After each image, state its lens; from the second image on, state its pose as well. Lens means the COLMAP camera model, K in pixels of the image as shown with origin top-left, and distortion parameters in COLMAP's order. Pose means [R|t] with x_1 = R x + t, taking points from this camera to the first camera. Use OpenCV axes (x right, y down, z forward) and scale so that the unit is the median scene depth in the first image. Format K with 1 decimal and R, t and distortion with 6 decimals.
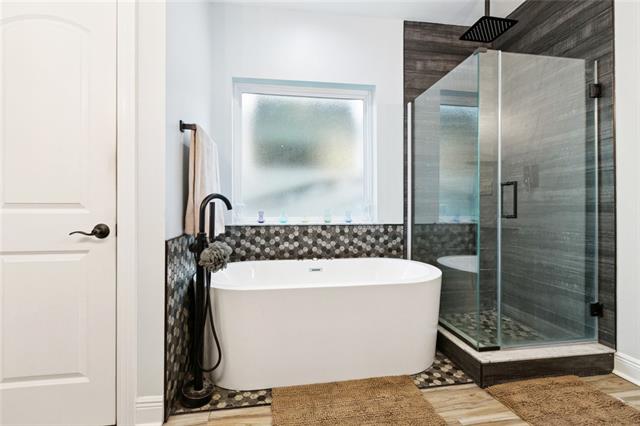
lens RADIAL K [[289.8, 0, 318.4], [0, 289.8, 209.8], [0, 0, 1]] dist [-0.003720, -0.000341]
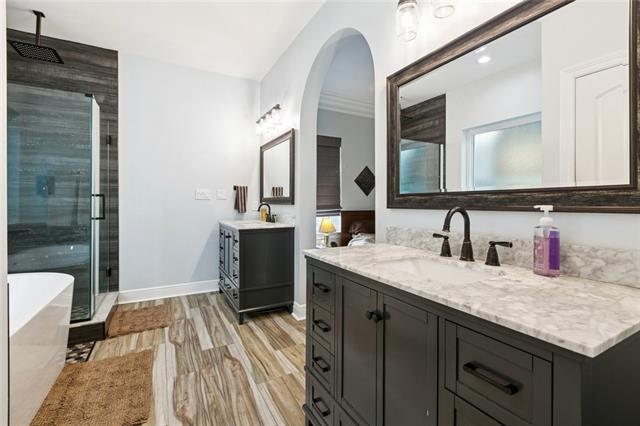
lens RADIAL K [[289.8, 0, 319.2], [0, 289.8, 206.9], [0, 0, 1]] dist [-0.003720, -0.000341]
pose [[-0.347434, -0.012456, 0.937622, -0.696741], [0.001347, 0.999904, 0.013782, -0.034192], [-0.937704, 0.006051, -0.347384, 0.307649]]
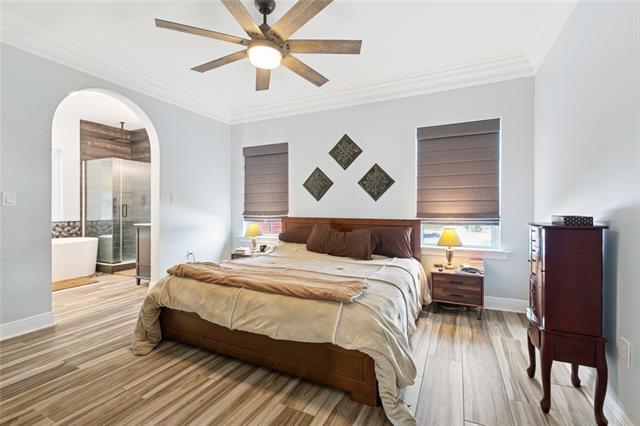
lens RADIAL K [[289.8, 0, 315.8], [0, 289.8, 209.9], [0, 0, 1]] dist [-0.003720, -0.000341]
pose [[0.580397, -0.001031, 0.814333, -0.392205], [-0.000617, 0.999998, 0.001705, -0.031656], [-0.814333, -0.001492, 0.580396, -1.506994]]
